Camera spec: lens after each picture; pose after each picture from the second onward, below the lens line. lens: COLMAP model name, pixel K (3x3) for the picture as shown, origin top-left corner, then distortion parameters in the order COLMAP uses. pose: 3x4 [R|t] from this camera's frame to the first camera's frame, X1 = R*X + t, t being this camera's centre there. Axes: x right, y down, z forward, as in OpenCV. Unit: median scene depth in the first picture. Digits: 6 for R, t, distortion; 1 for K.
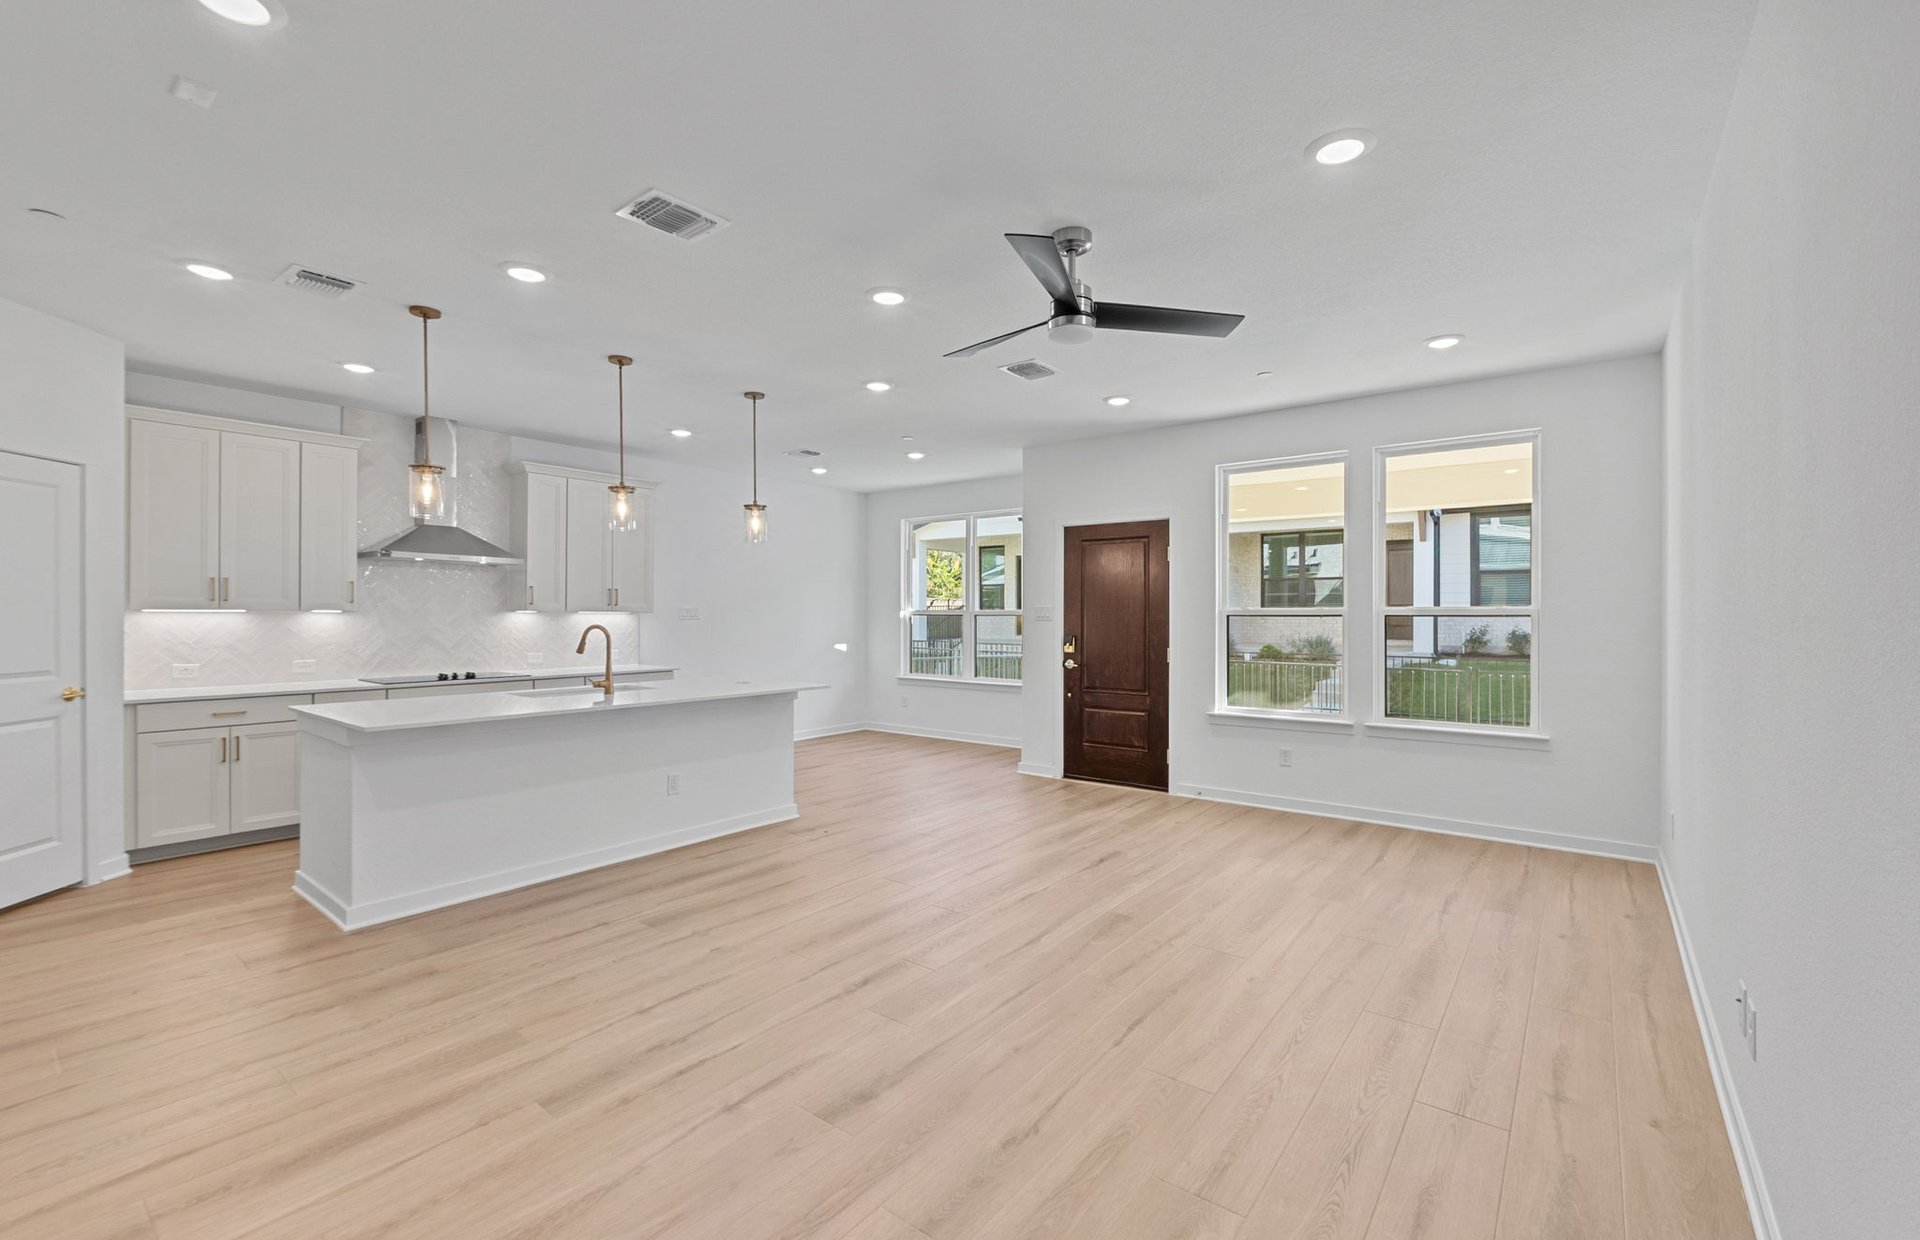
lens RADIAL K [[802.5, 0, 960.0], [0, 802.5, 620.0], [0, 0, 1]] dist [-0.009517, -0.000244]
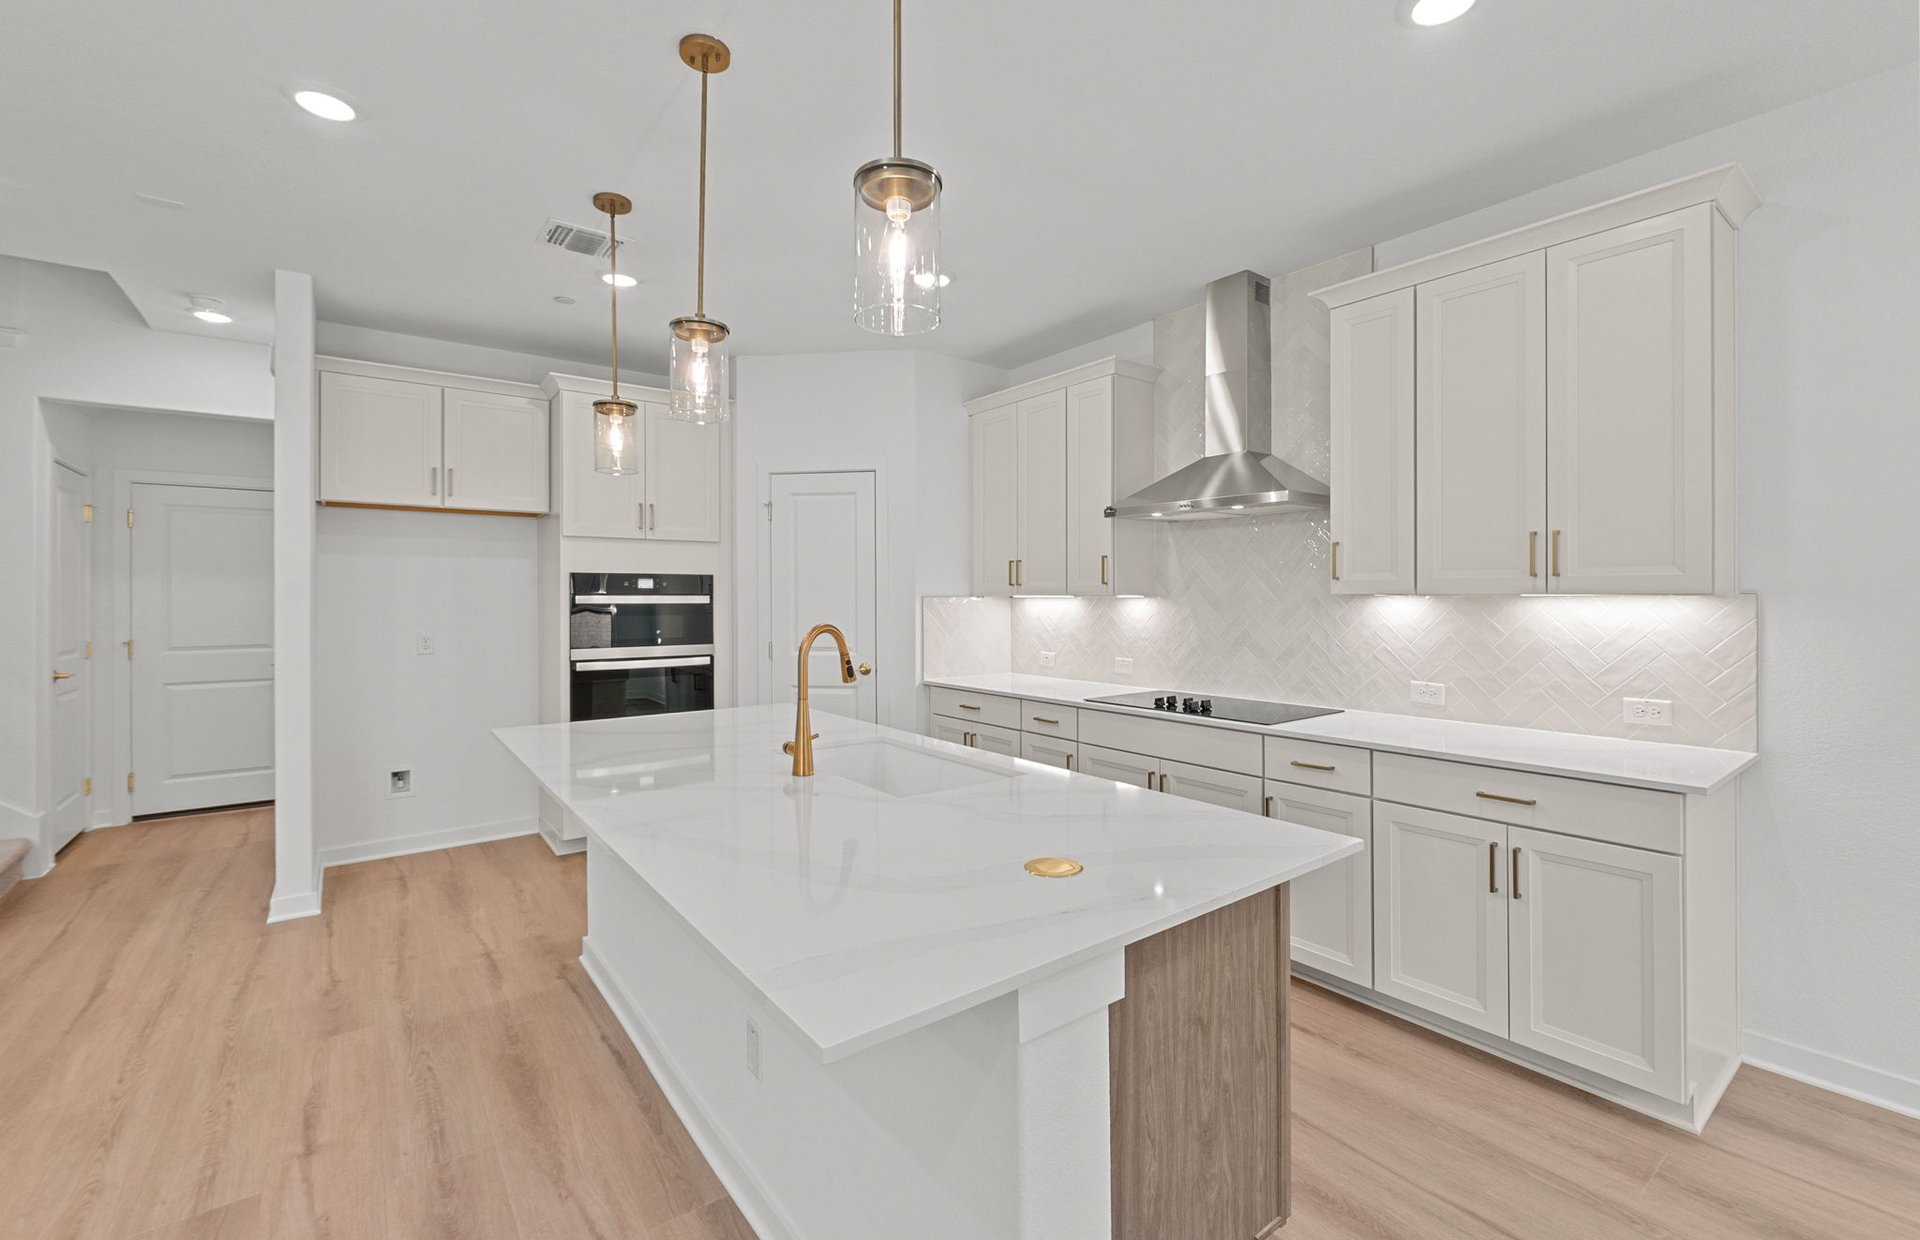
lens RADIAL K [[804.1, 0, 965.0], [0, 804.1, 599.7], [0, 0, 1]] dist [-0.006867, -0.000288]
pose [[-0.248513, 0.002559, -0.968625, -0.013459], [-0.006146, 0.999972, 0.004218, -0.010843], [0.968609, 0.007001, -0.248490, 1.208922]]
